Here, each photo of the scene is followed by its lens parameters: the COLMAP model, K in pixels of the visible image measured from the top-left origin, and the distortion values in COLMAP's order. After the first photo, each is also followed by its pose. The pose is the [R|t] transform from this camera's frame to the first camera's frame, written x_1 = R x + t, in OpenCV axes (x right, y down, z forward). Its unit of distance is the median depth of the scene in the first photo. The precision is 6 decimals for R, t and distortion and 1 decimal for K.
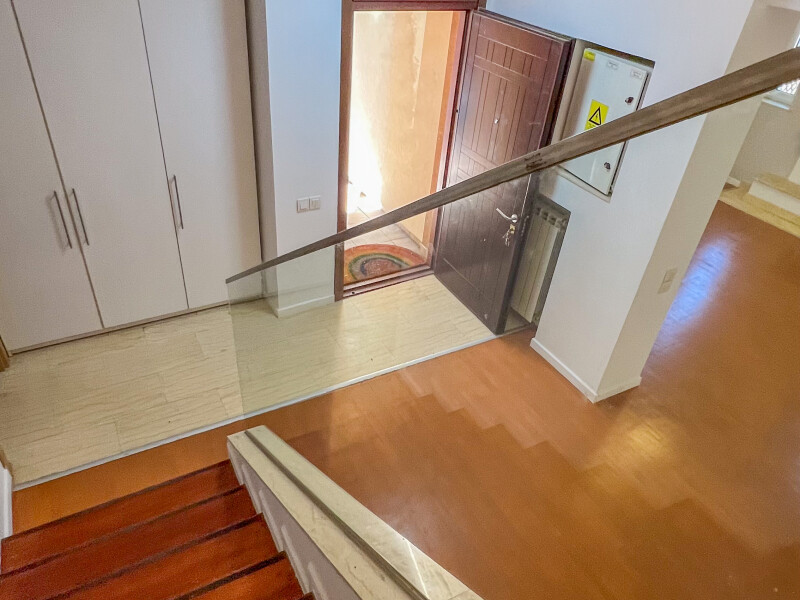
lens RADIAL K [[562.5, 0, 400.0], [0, 562.5, 300.0], [0, 0, 1]] dist [-0.002507, 0.000004]
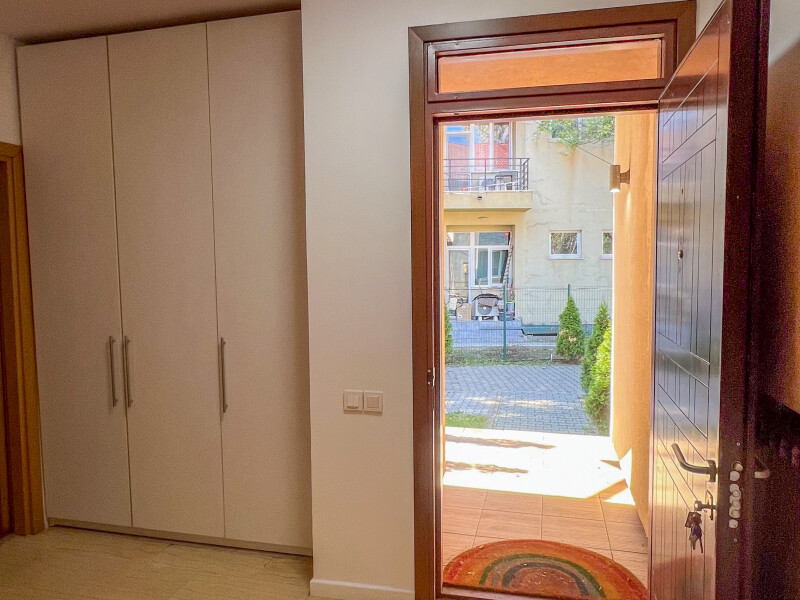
lens RADIAL K [[562.5, 0, 400.0], [0, 562.5, 300.0], [0, 0, 1]] dist [-0.002507, 0.000004]
pose [[0.715466, -0.054870, -0.696489, 0.305408], [-0.343396, 0.840560, -0.418973, -0.015710], [0.608430, 0.538932, 0.582550, 0.577981]]
